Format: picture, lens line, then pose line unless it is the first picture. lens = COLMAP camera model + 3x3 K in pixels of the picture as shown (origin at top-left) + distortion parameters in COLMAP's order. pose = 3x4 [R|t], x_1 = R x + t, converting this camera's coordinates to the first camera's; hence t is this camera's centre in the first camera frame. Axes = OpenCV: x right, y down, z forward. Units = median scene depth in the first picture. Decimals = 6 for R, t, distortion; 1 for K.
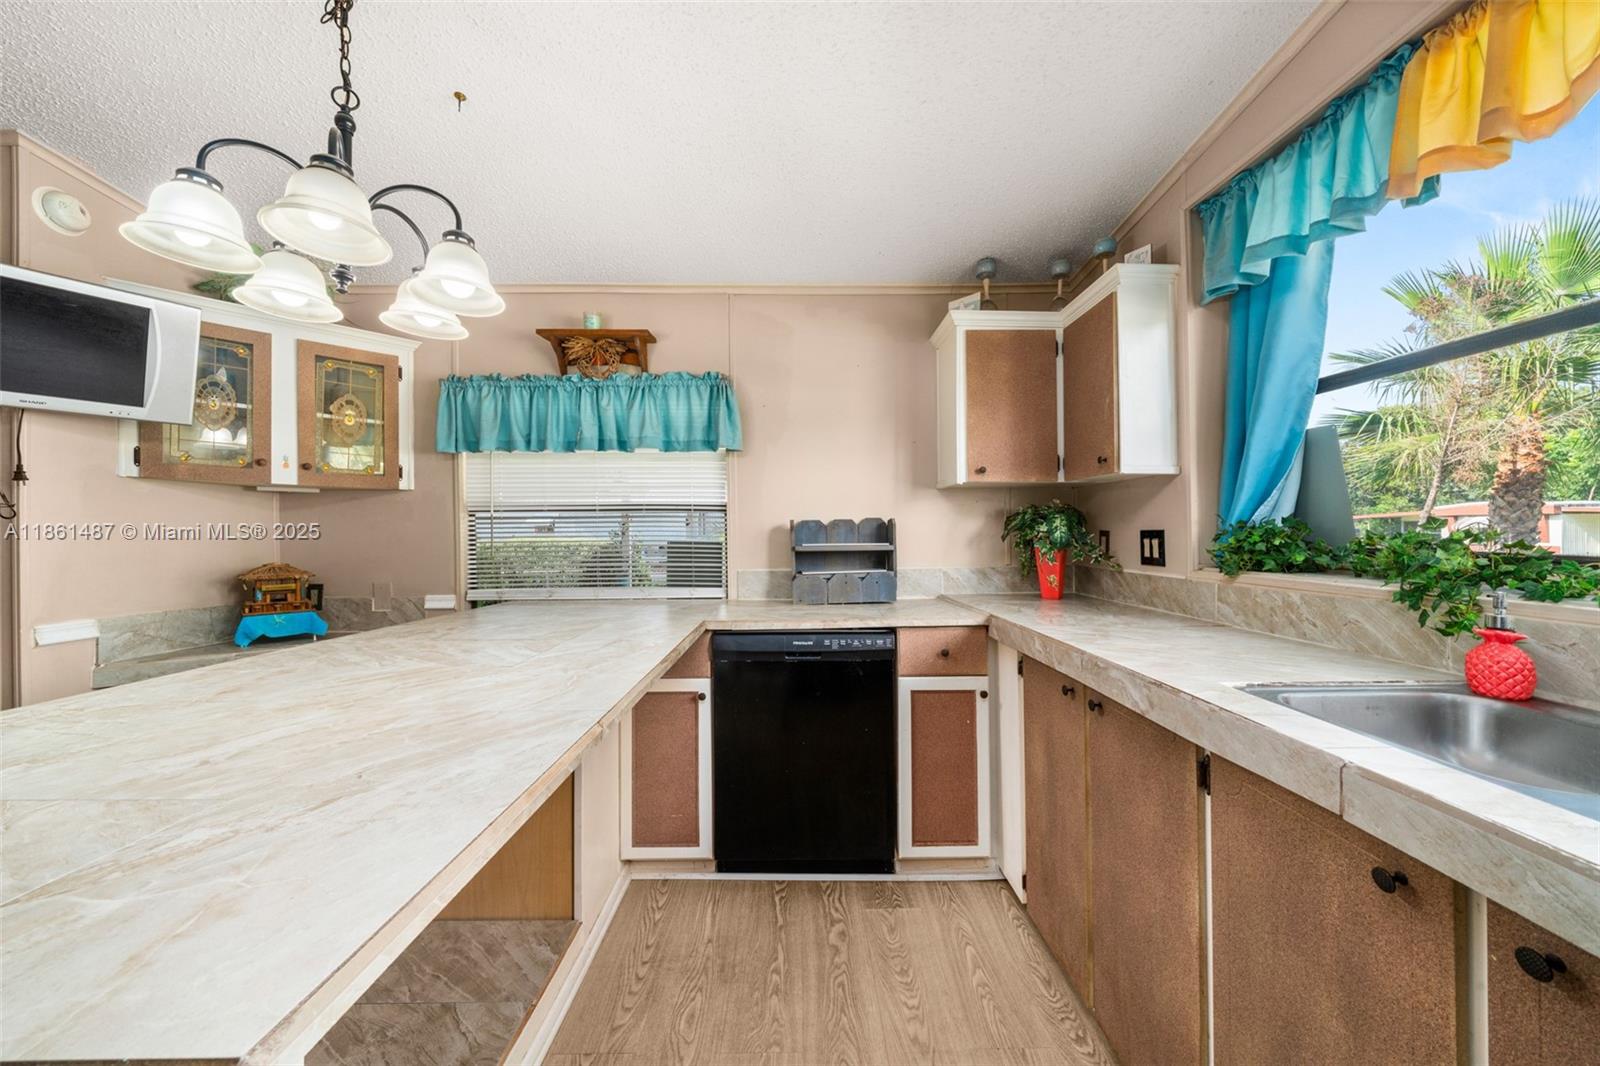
lens RADIAL K [[559.5, 0, 808.4], [0, 559.5, 531.1], [0, 0, 1]] dist [-0.006212, 0.000338]
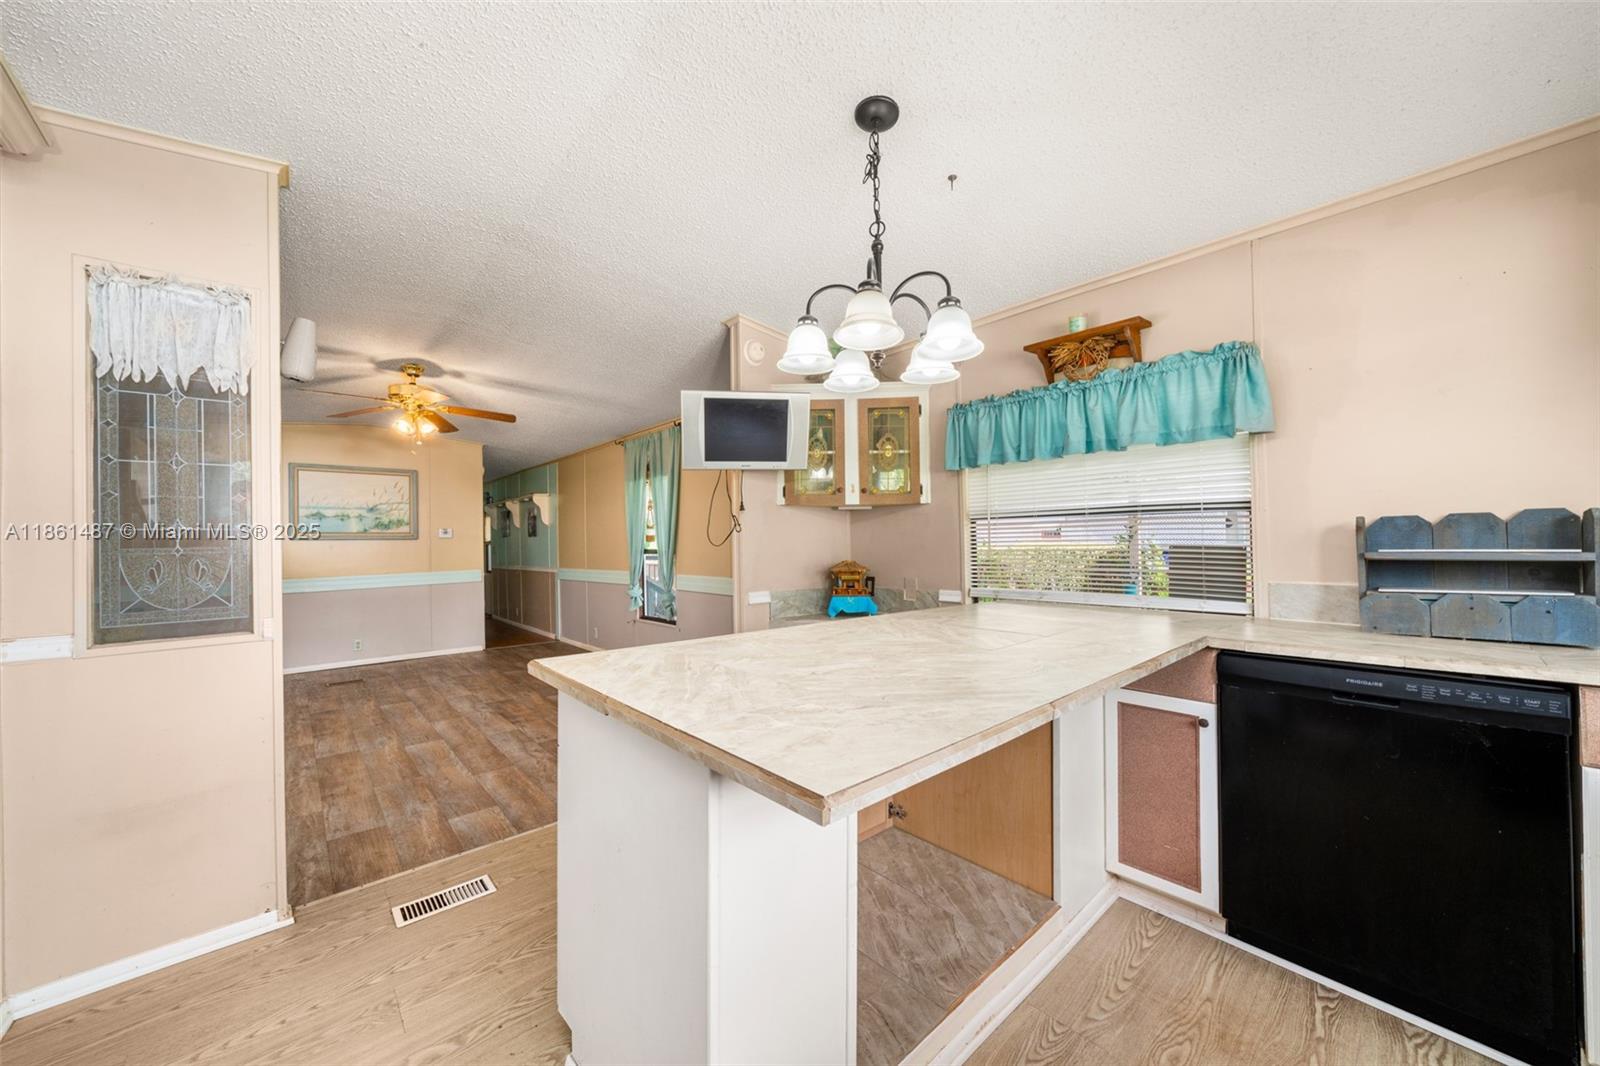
lens RADIAL K [[571.4, 0, 780.5], [0, 571.4, 541.7], [0, 0, 1]] dist [-0.017385, 0.000341]
pose [[0.632187, -0.002961, -0.774810, 0.071841], [0.010833, 0.999929, 0.005017, 0.001336], [0.774740, -0.011565, 0.632174, -0.063037]]
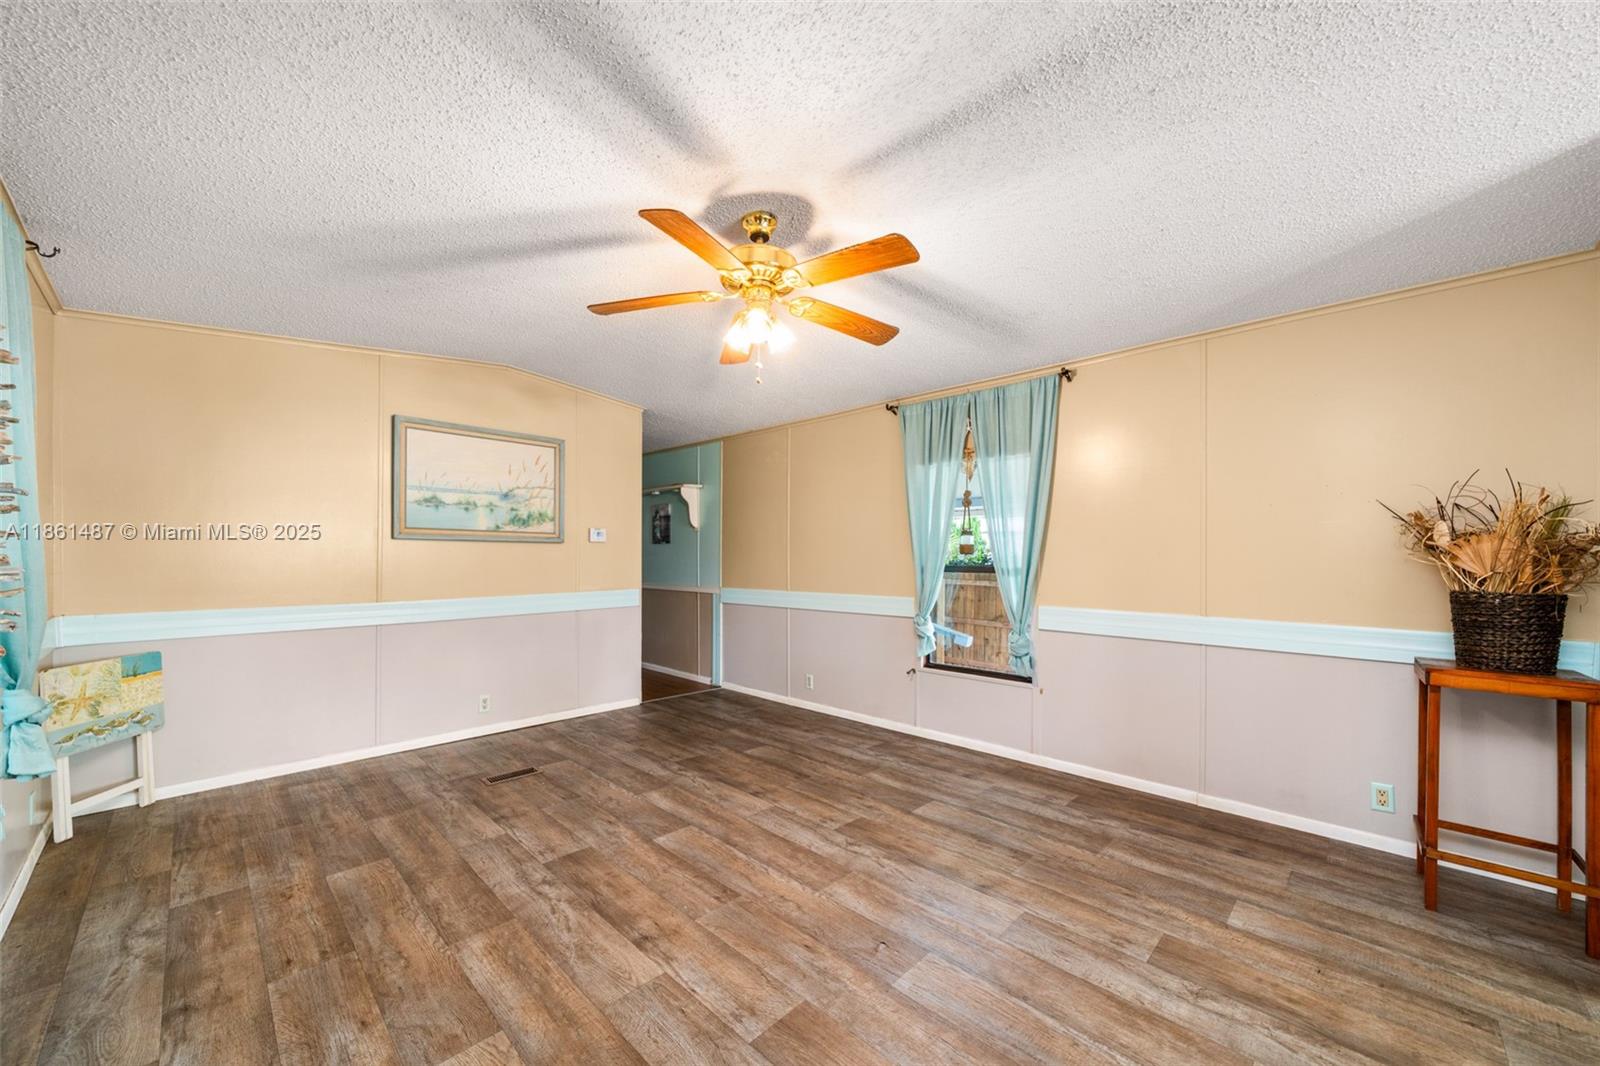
lens RADIAL K [[619.1, 0, 792.5], [0, 619.1, 528.2], [0, 0, 1]] dist [-0.002100, 0.001165]
pose [[0.698702, -0.020217, -0.715127, -1.395361], [-0.010946, 0.999182, -0.038941, 0.005378], [0.715329, 0.035036, 0.697909, -0.605389]]
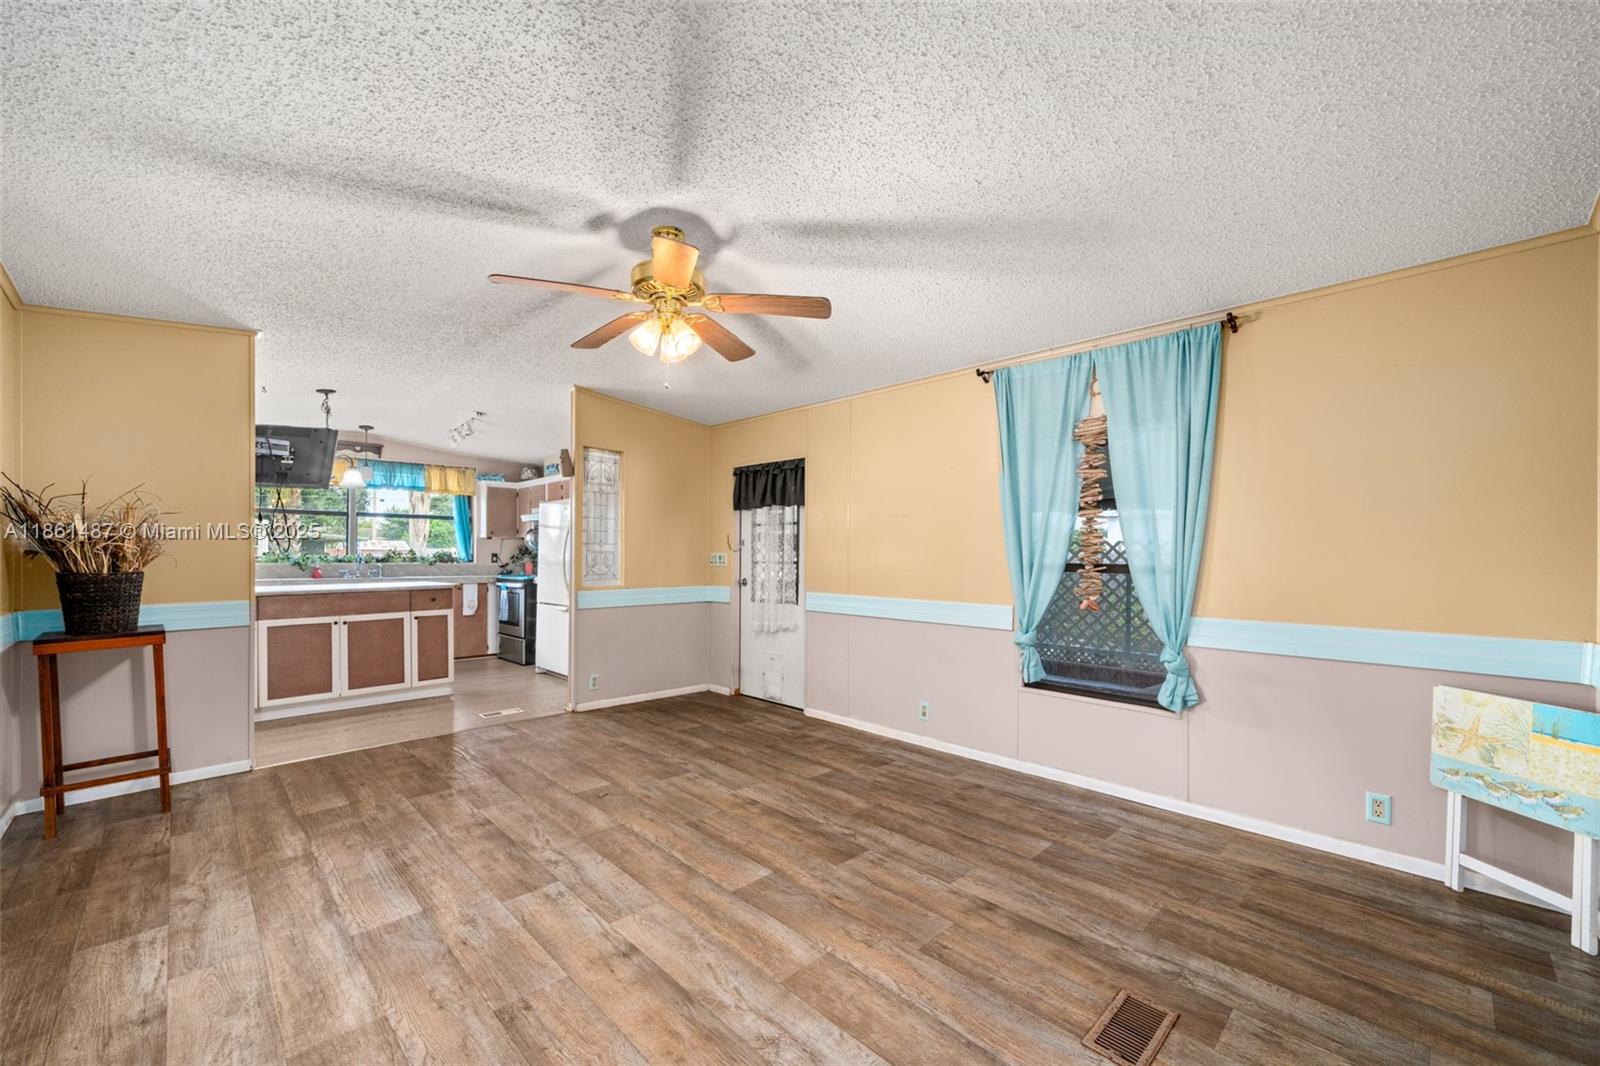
lens RADIAL K [[619.1, 0, 787.7], [0, 619.1, 545.2], [0, 0, 1]] dist [-0.002100, 0.001165]
pose [[-0.688647, 0.013213, 0.724976, -3.416063], [-0.000906, 0.999818, -0.019082, 0.025460], [-0.725096, -0.013798, -0.688510, 0.903796]]
